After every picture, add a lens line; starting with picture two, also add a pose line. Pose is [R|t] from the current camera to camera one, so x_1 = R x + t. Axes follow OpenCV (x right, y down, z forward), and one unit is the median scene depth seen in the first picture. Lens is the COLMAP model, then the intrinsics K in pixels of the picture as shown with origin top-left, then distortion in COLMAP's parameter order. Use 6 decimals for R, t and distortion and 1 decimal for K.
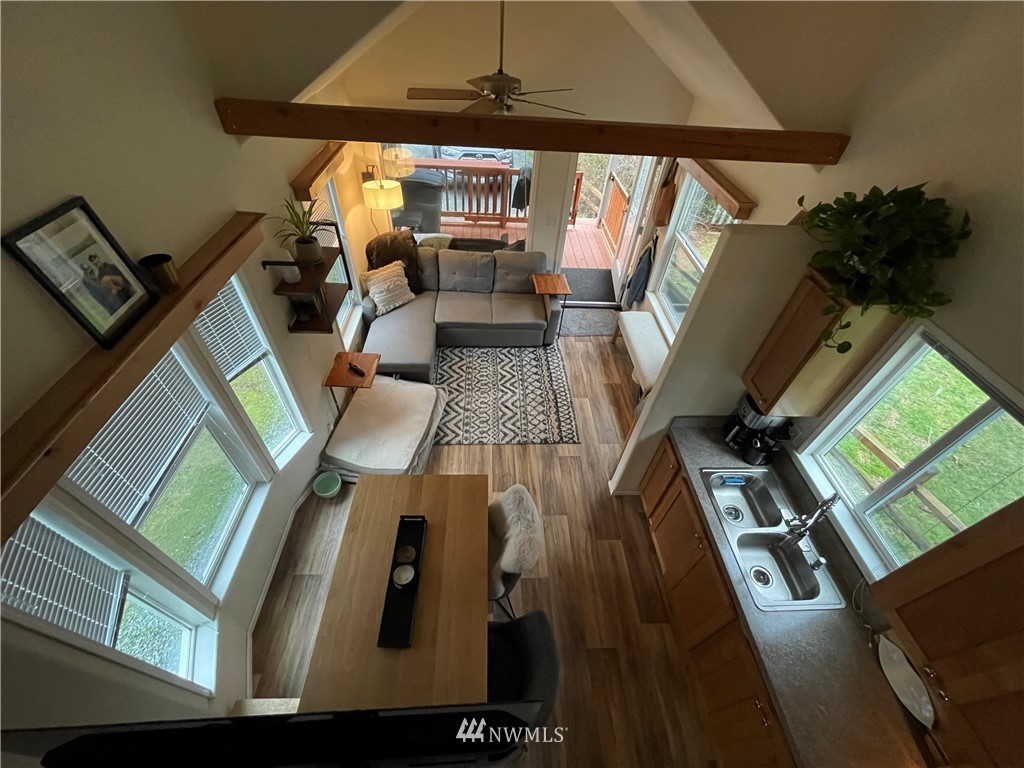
lens RADIAL K [[412.0, 0, 511.1], [0, 412.0, 381.3], [0, 0, 1]] dist [-0.005371, 0.000607]
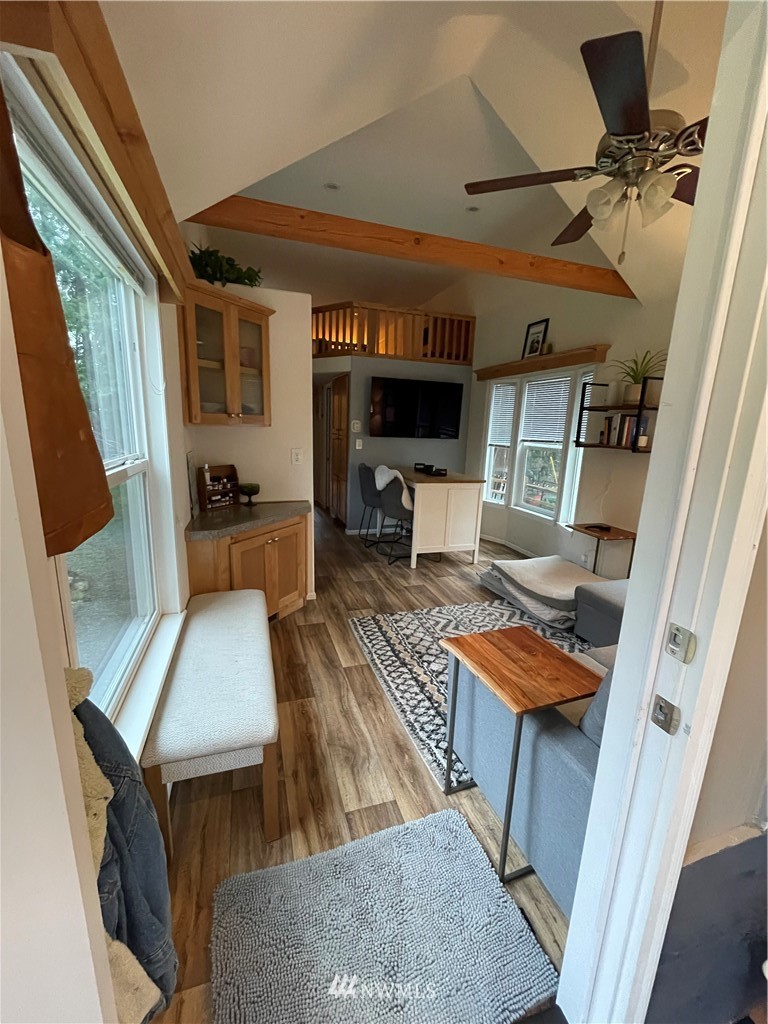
lens RADIAL K [[412.0, 0, 382.8], [0, 412.0, 515.2], [0, 0, 1]] dist [-0.005371, 0.000607]
pose [[-0.957744, -0.025648, -0.286476, 0.327759], [-0.253339, 0.546817, 0.798004, -0.588887], [0.136182, 0.836859, -0.530208, 1.223074]]
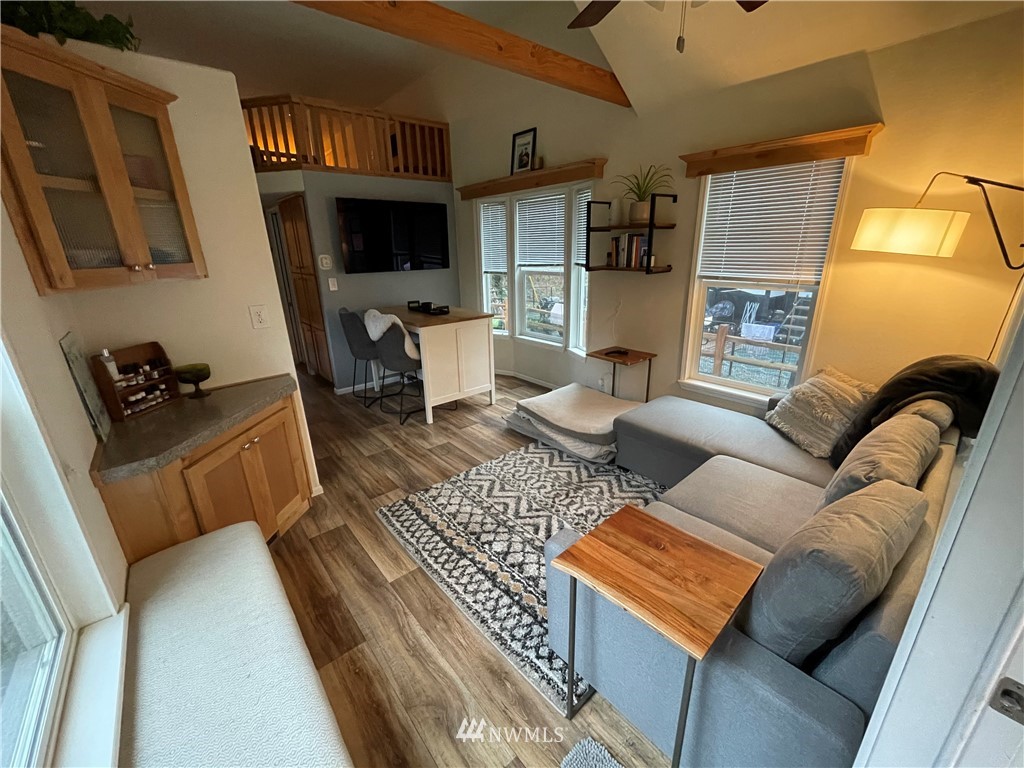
lens RADIAL K [[412.0, 0, 512.7], [0, 412.0, 385.6], [0, 0, 1]] dist [-0.005371, 0.000607]
pose [[-0.788140, 0.162099, -0.593767, 0.339290], [-0.444767, 0.516856, 0.731466, -0.500428], [0.425462, 0.840585, -0.335258, 1.107743]]
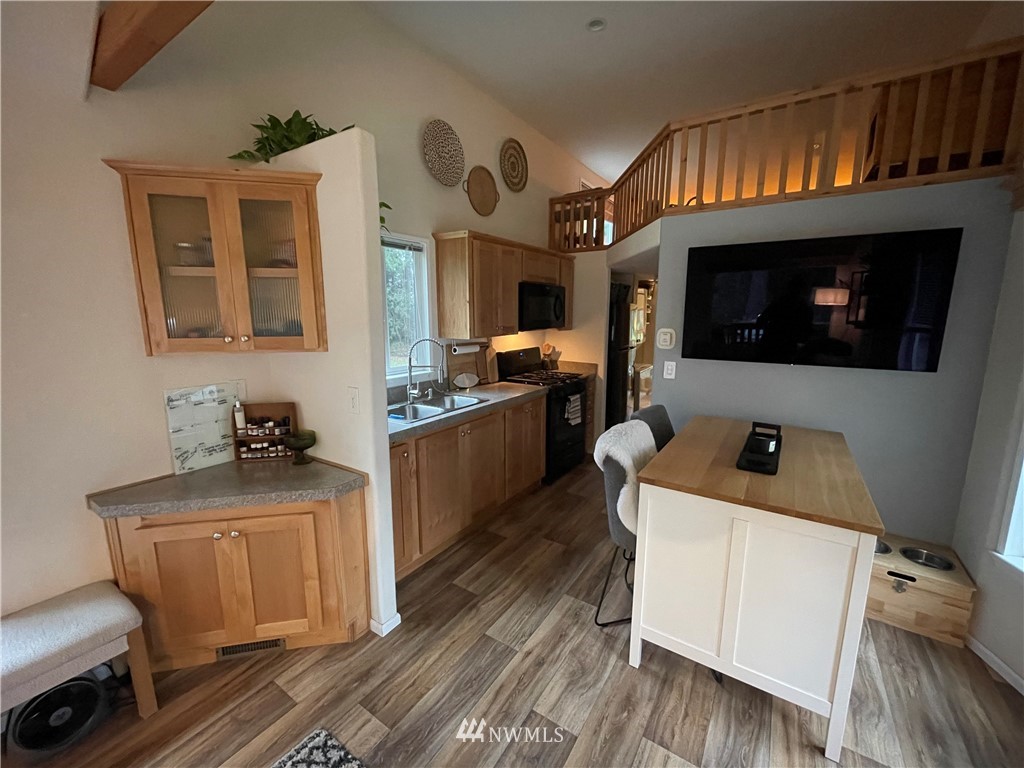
lens RADIAL K [[412.0, 0, 513.3], [0, 412.0, 384.0], [0, 0, 1]] dist [-0.005371, 0.000607]
pose [[-0.811688, -0.150676, 0.564322, -0.157394], [0.375493, 0.605444, 0.701743, -0.260713], [-0.447401, 0.781495, -0.434853, 0.801304]]
